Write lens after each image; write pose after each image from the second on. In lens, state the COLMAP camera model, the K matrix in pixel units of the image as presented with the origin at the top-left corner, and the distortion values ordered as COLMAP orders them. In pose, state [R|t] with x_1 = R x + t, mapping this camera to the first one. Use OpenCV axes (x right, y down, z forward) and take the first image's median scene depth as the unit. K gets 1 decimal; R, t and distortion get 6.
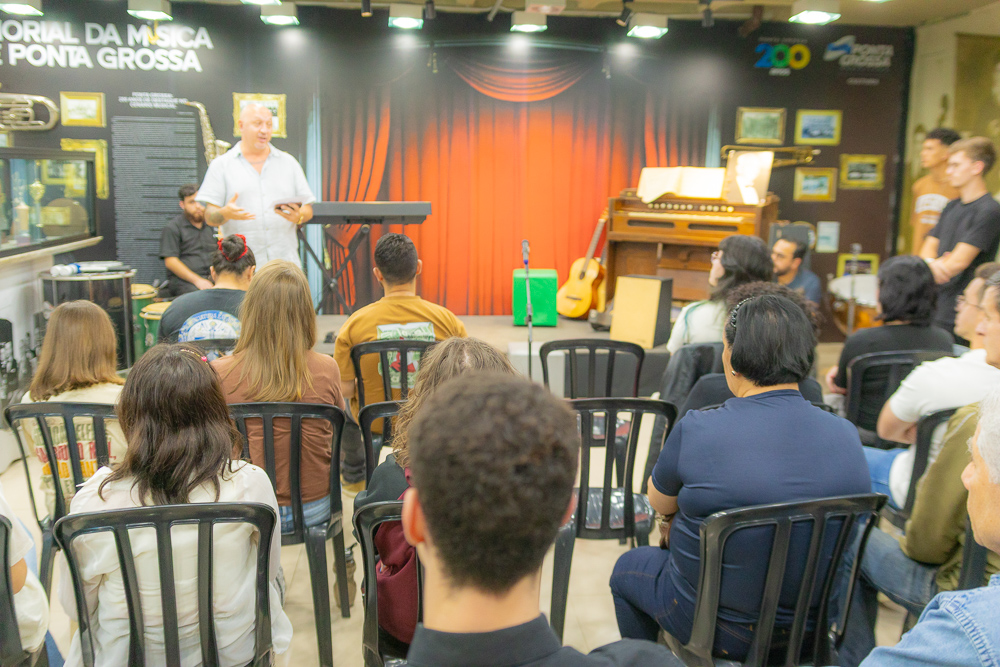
lens RADIAL K [[955.6, 0, 505.0], [0, 955.6, 324.6], [0, 0, 1]] dist [0.014011, 0.001613]
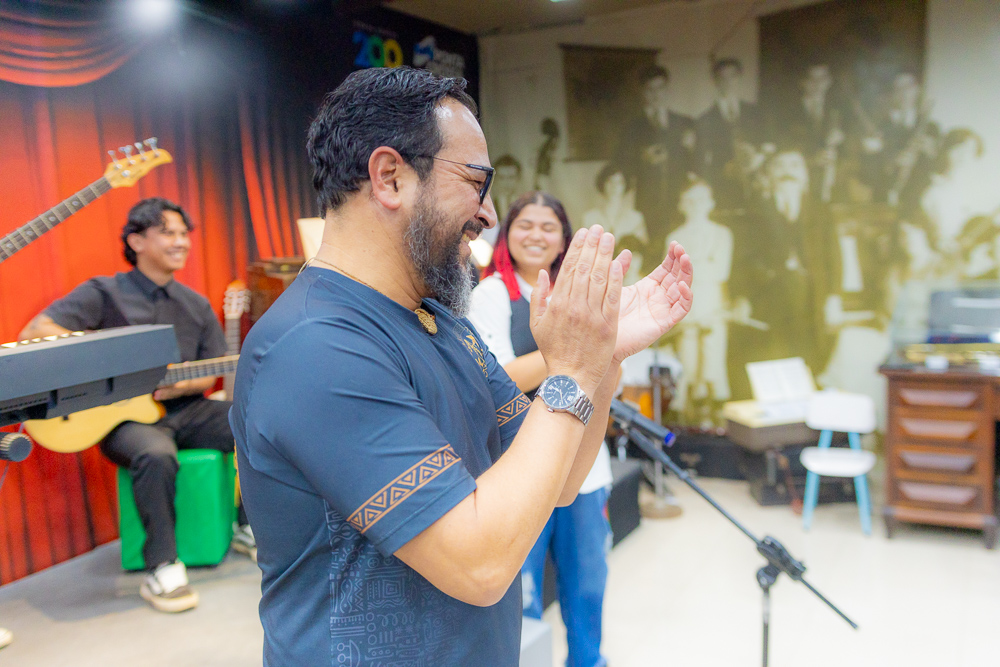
lens RADIAL K [[923.1, 0, 509.0], [0, 923.1, 332.8], [0, 0, 1]] dist [0.000315, 0.007162]
pose [[0.545415, -0.140208, 0.826356, -0.241560], [0.189315, 0.981039, 0.041501, -0.097773], [-0.816506, 0.133806, 0.561617, 0.603769]]
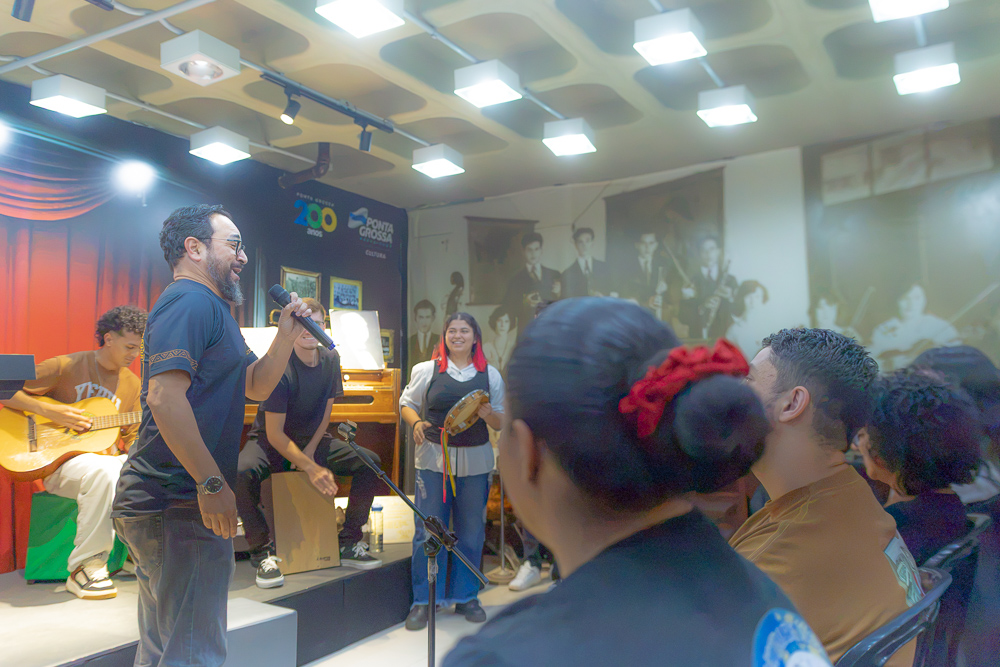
lens RADIAL K [[824.3, 0, 504.2], [0, 824.3, 310.7], [0, 0, 1]] dist [0.037097, -0.002536]
pose [[0.573506, 0.058774, 0.817090, -0.251527], [0.156177, 0.971285, -0.179485, -0.026638], [-0.804176, 0.230546, 0.547859, 0.467177]]
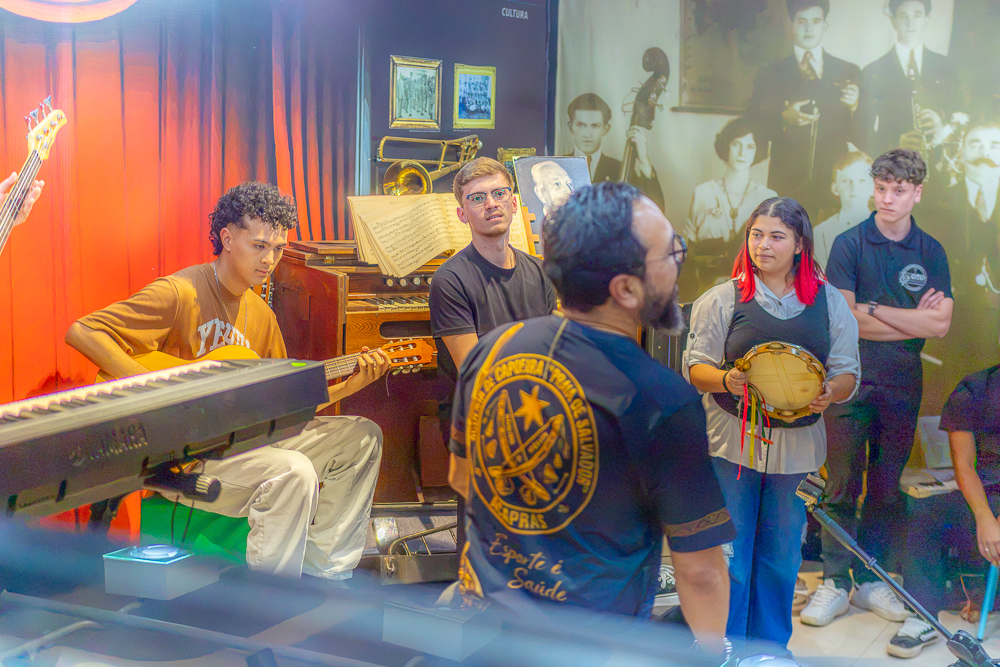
lens RADIAL K [[1539.0, 0, 502.3], [0, 1539.0, 321.0], [0, 0, 1]] dist [-0.013472, 0.108463]
pose [[0.546405, -0.115075, 0.829578, -0.392935], [0.127465, 0.990403, 0.053429, -0.135702], [-0.827764, 0.076549, 0.555829, 0.563194]]
